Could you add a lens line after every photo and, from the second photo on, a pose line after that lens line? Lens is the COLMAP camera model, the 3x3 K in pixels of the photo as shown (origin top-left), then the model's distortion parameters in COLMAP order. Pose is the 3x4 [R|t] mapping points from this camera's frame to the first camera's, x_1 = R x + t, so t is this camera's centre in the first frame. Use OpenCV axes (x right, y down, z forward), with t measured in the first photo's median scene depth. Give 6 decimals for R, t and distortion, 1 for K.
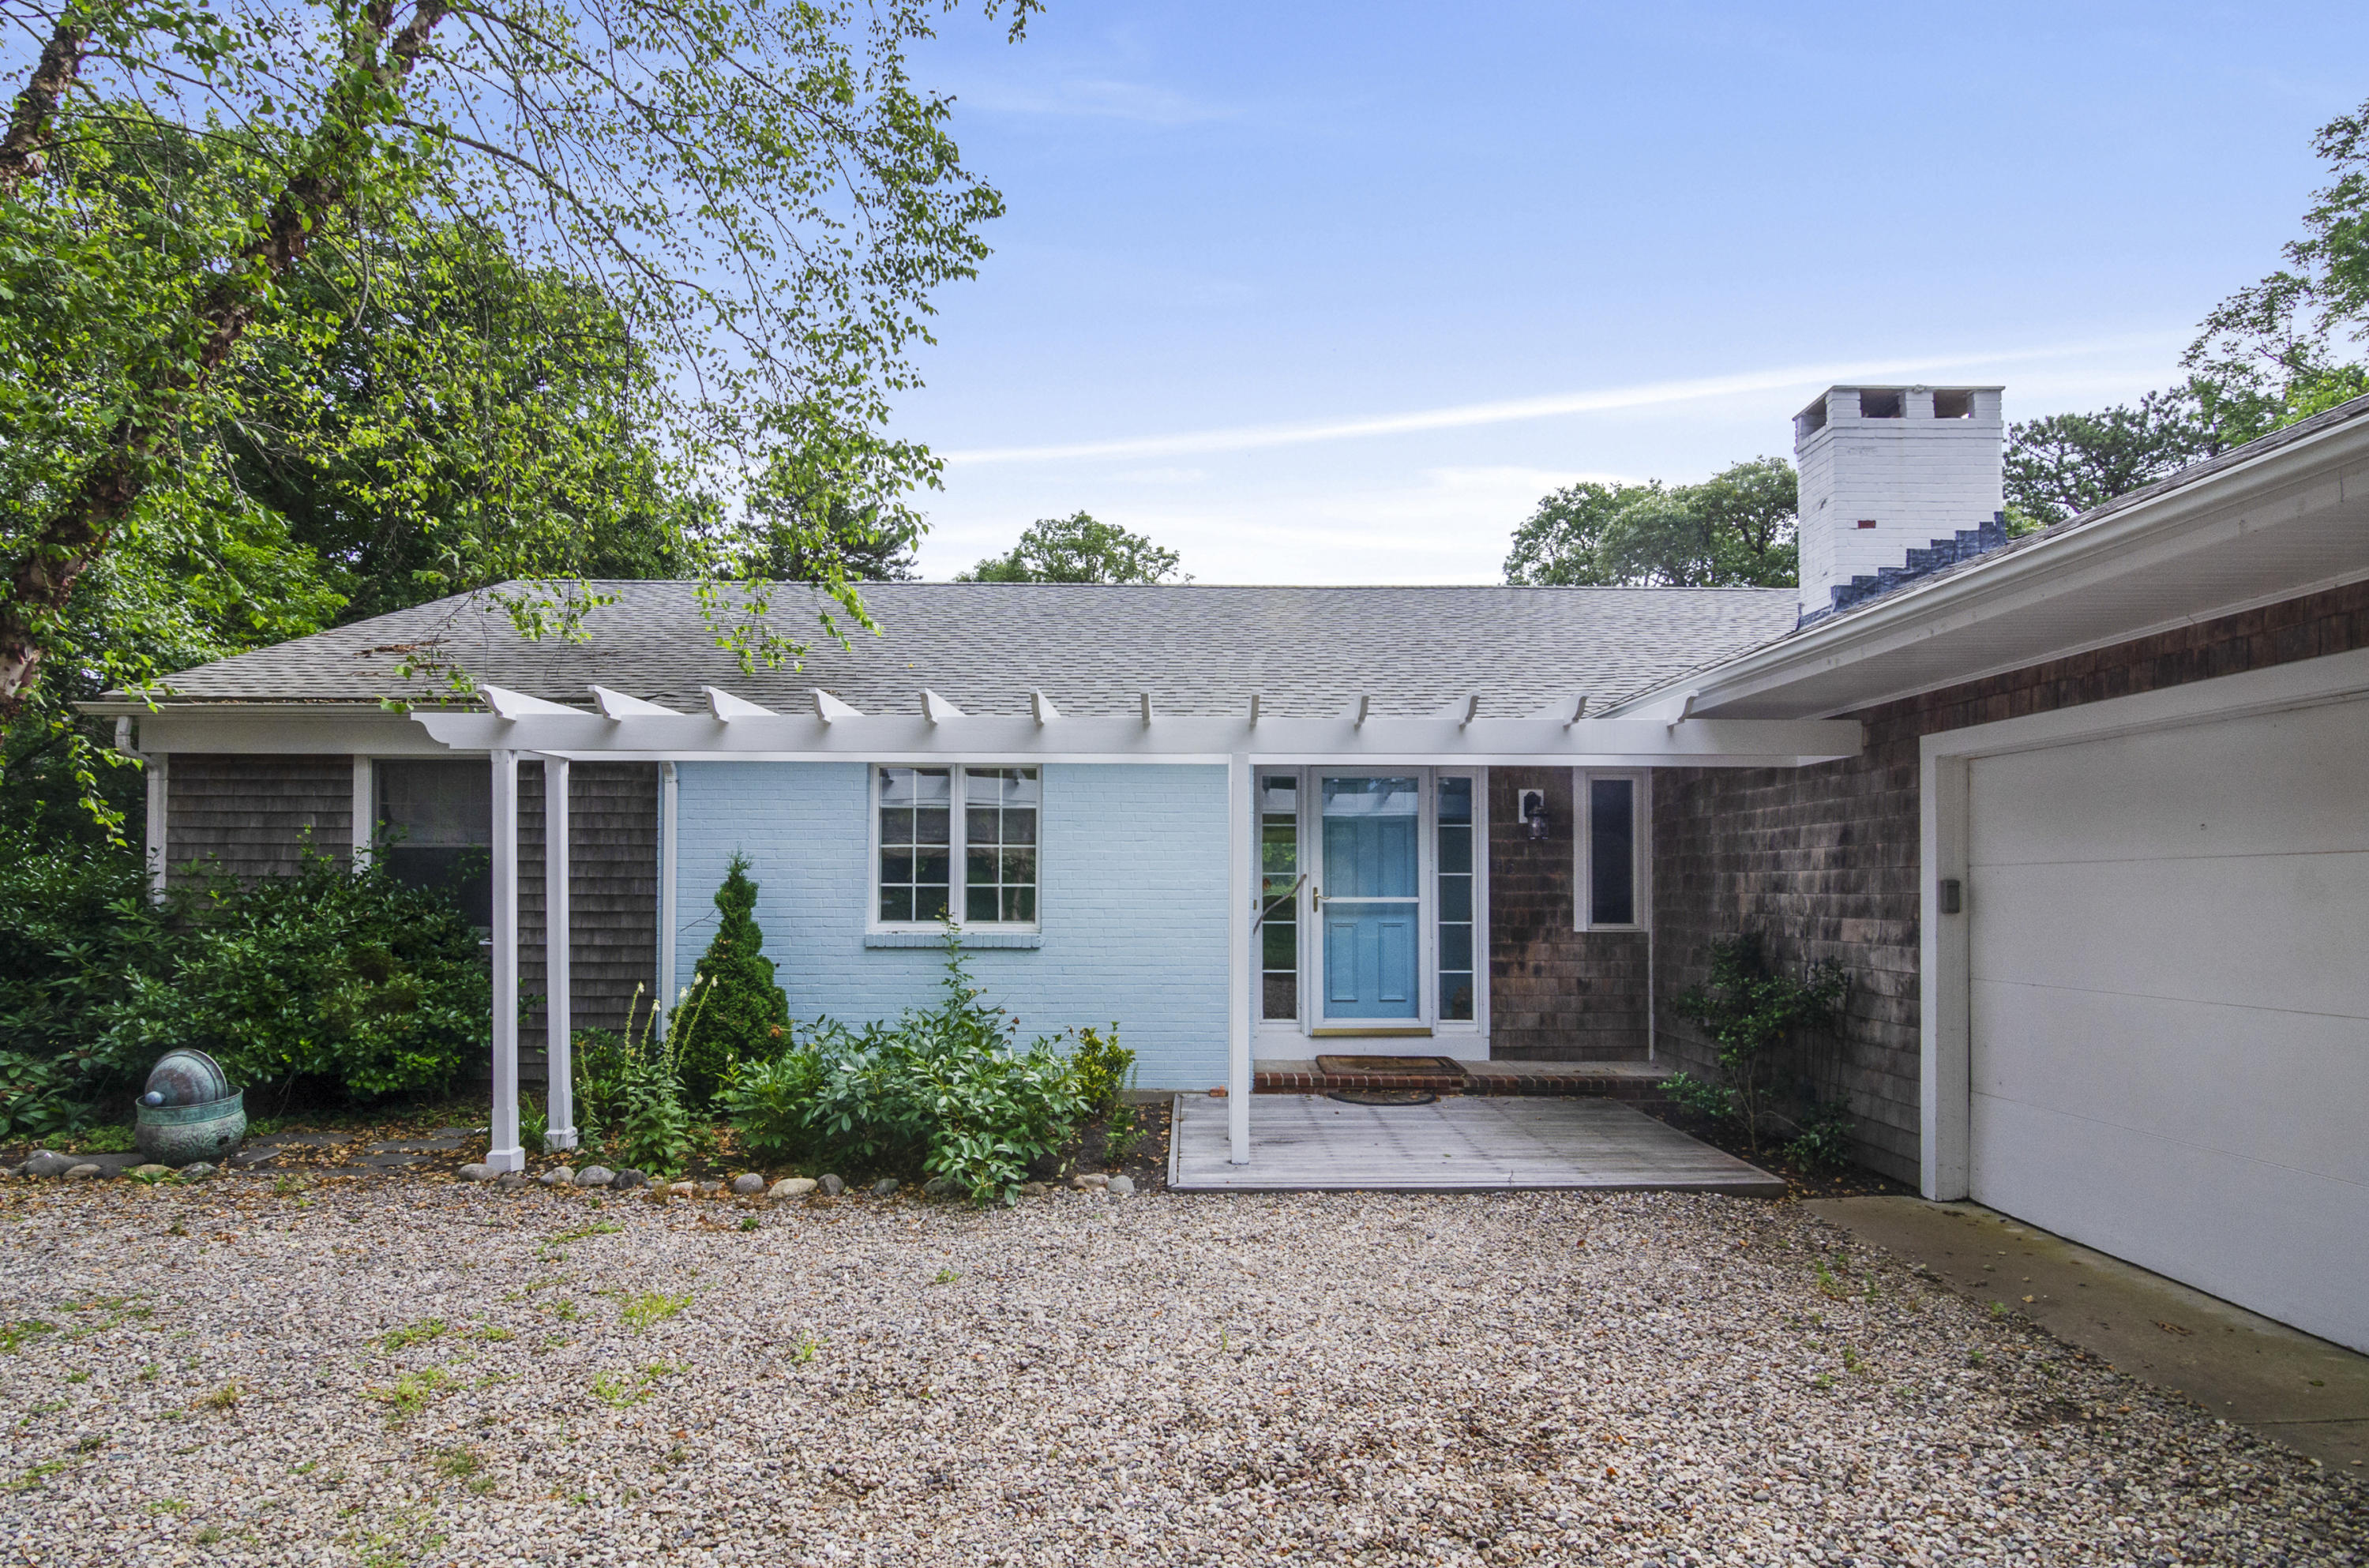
lens RADIAL K [[1175.5, 0, 1183.9], [0, 1175.5, 873.3], [0, 0, 1]] dist [-0.020639, -0.000199]
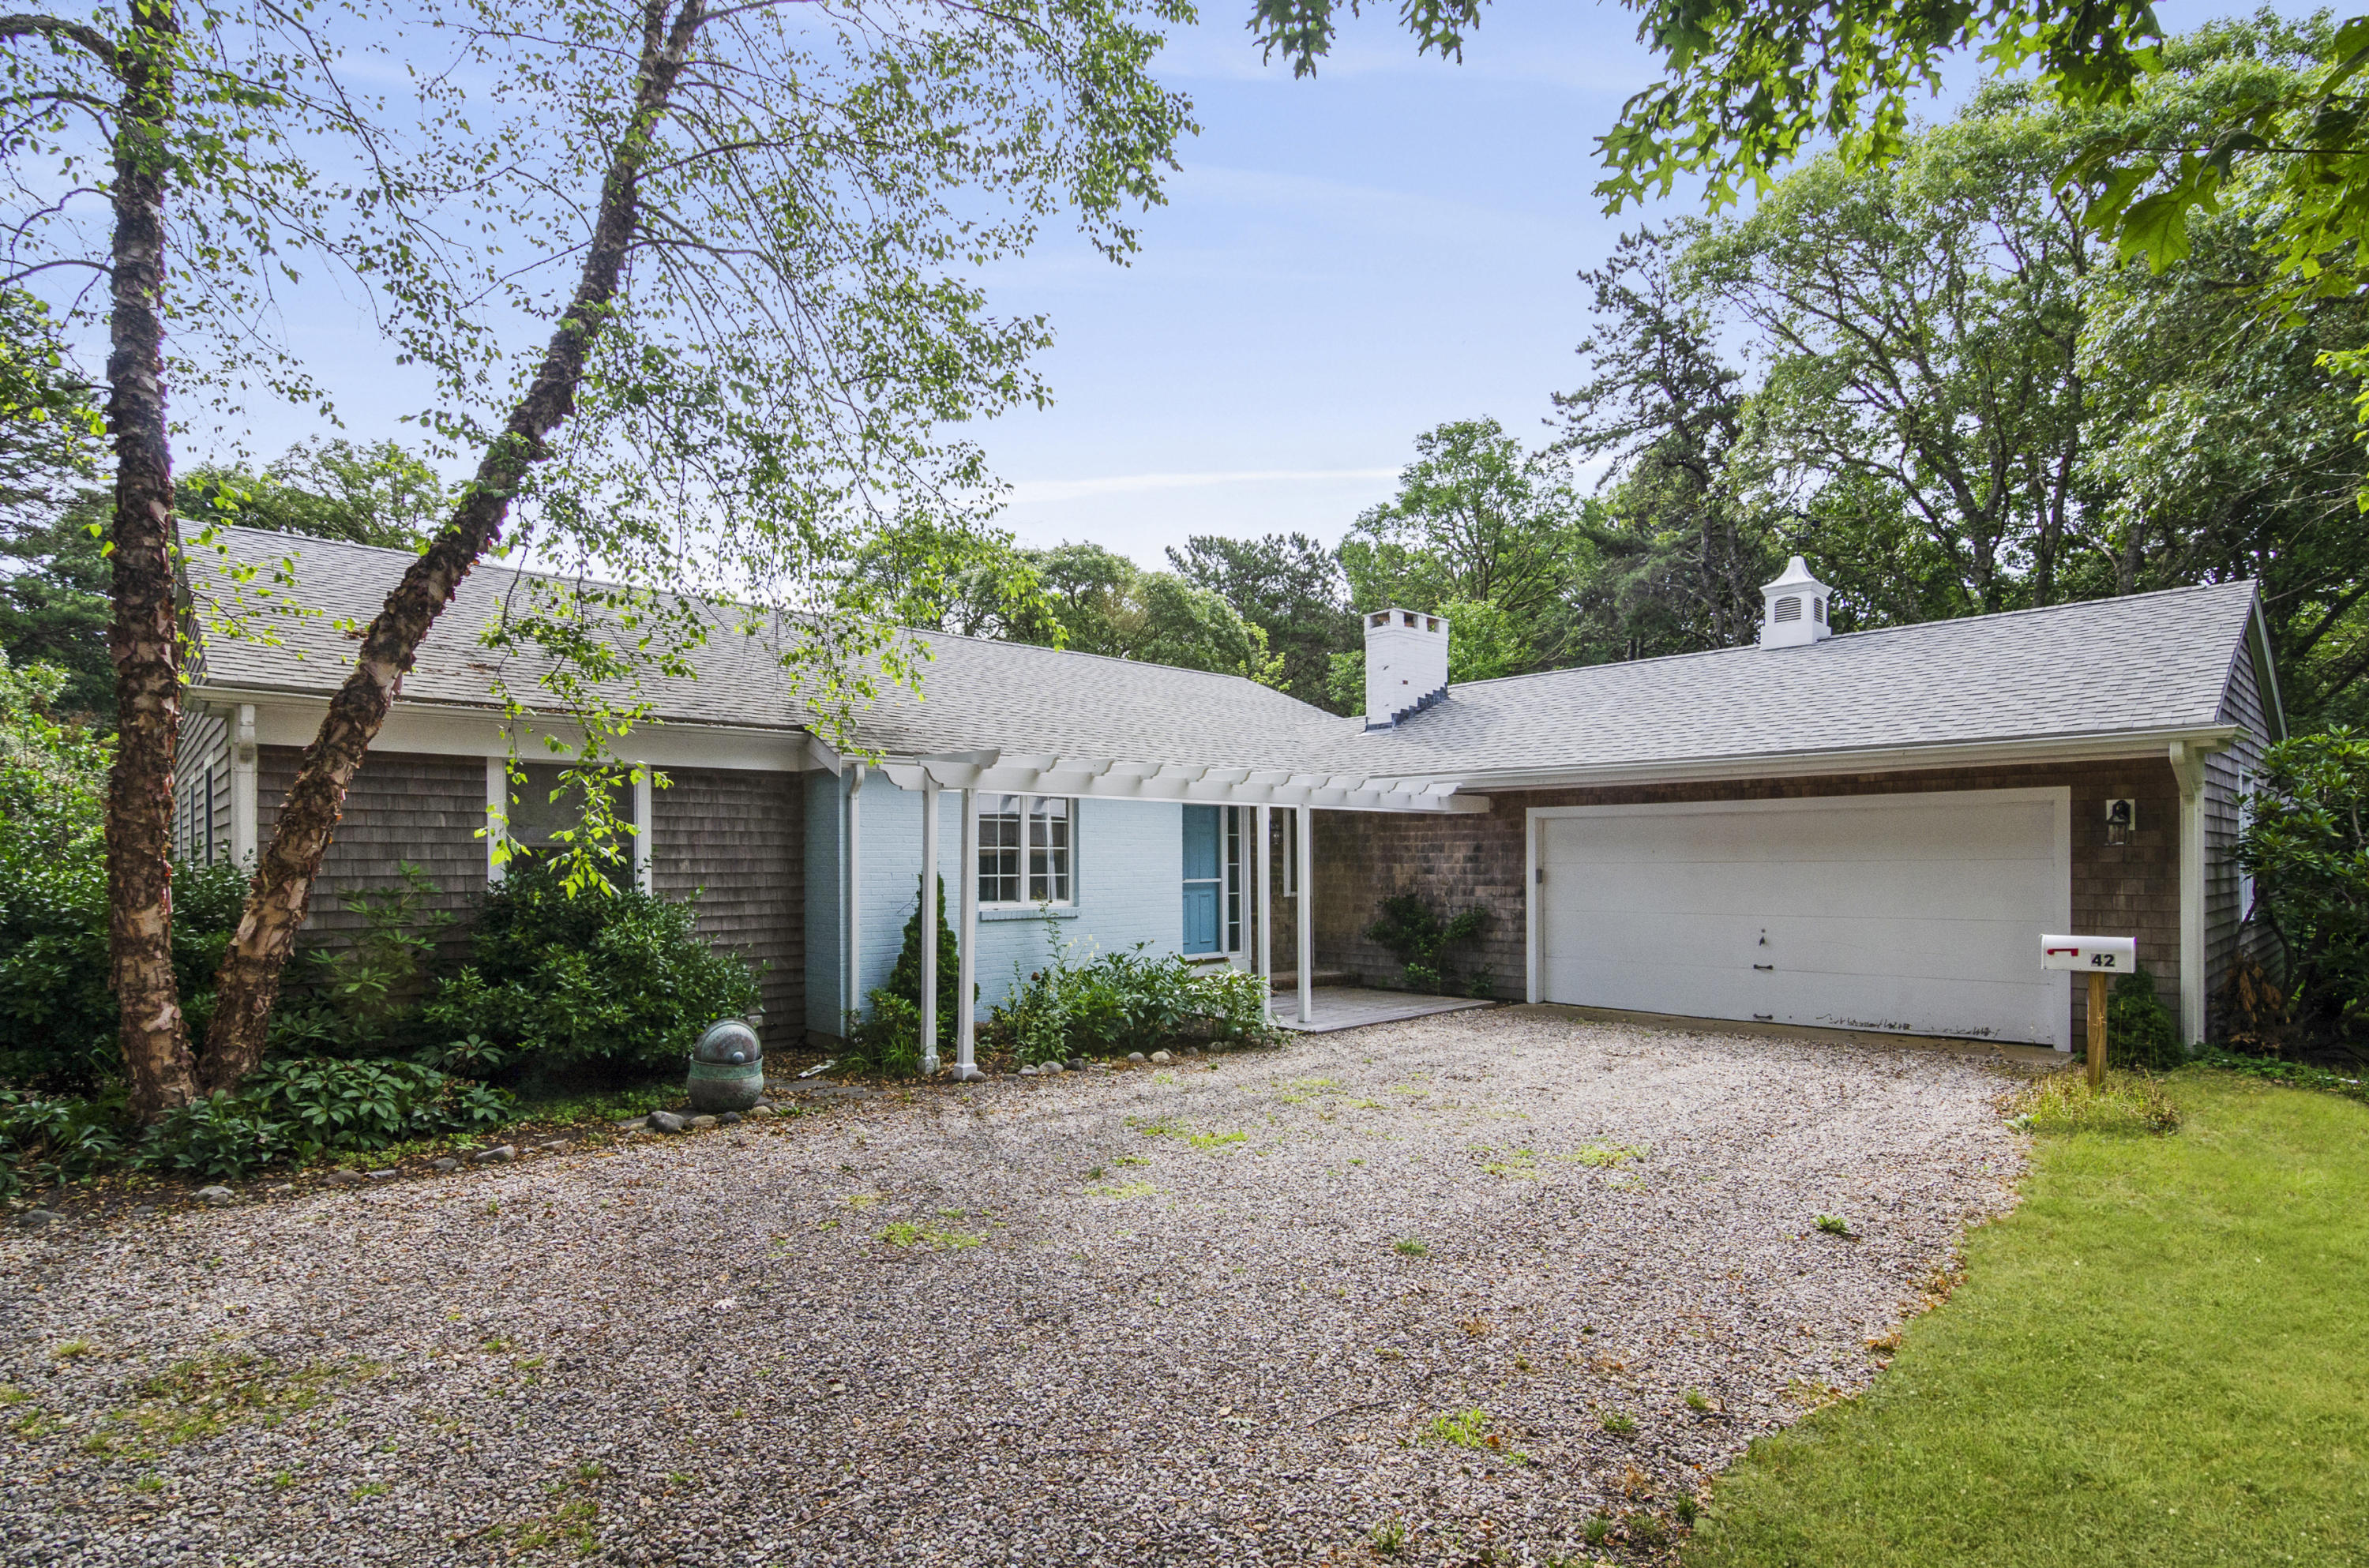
lens RADIAL K [[1149.5, 0, 1184.2], [0, 1149.5, 853.6], [0, 0, 1]] dist [-0.000291, -0.000182]
pose [[0.744091, -0.001391, 0.668077, -0.994359], [-0.002056, 0.999988, 0.004373, -0.023658], [-0.668075, -0.004628, 0.744079, -0.182373]]
